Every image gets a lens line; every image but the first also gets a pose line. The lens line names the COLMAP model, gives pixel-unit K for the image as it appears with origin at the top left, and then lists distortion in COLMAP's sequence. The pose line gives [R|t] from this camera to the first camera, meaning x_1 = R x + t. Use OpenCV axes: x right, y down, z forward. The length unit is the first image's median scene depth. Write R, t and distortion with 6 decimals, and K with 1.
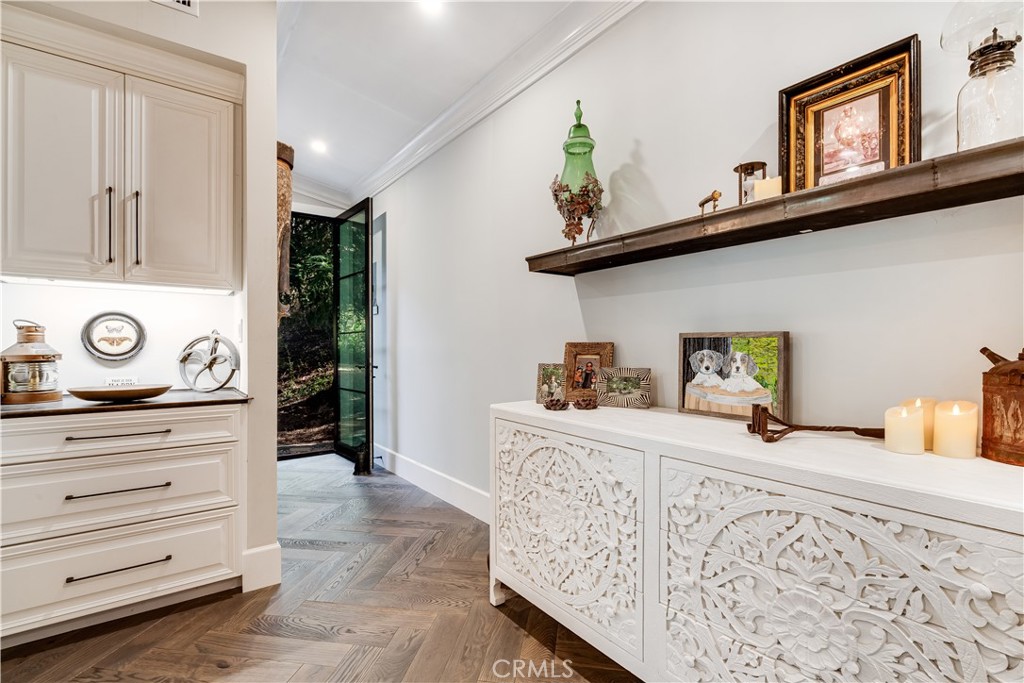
lens RADIAL K [[471.6, 0, 513.9], [0, 471.6, 348.0], [0, 0, 1]] dist [-0.001425, 0.000202]
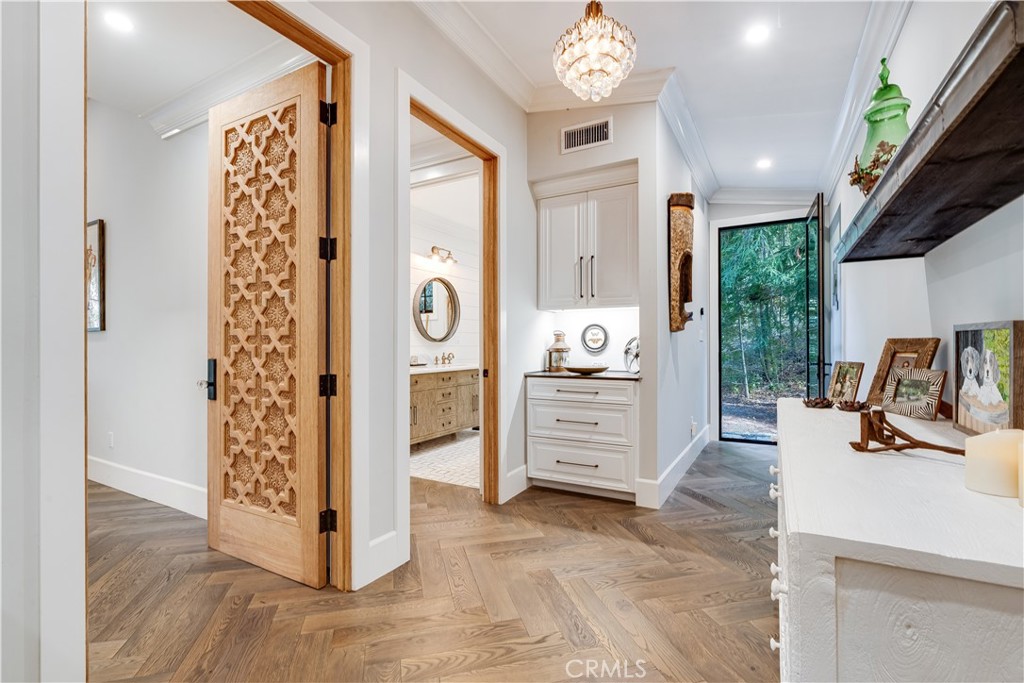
lens RADIAL K [[461.3, 0, 511.3], [0, 461.3, 346.7], [0, 0, 1]] dist [-0.004228, -0.000166]
pose [[0.400722, 0.003439, -0.916193, 0.650035], [-0.000838, 0.999994, 0.003388, 0.001369], [0.916199, -0.000590, 0.400722, 0.034873]]
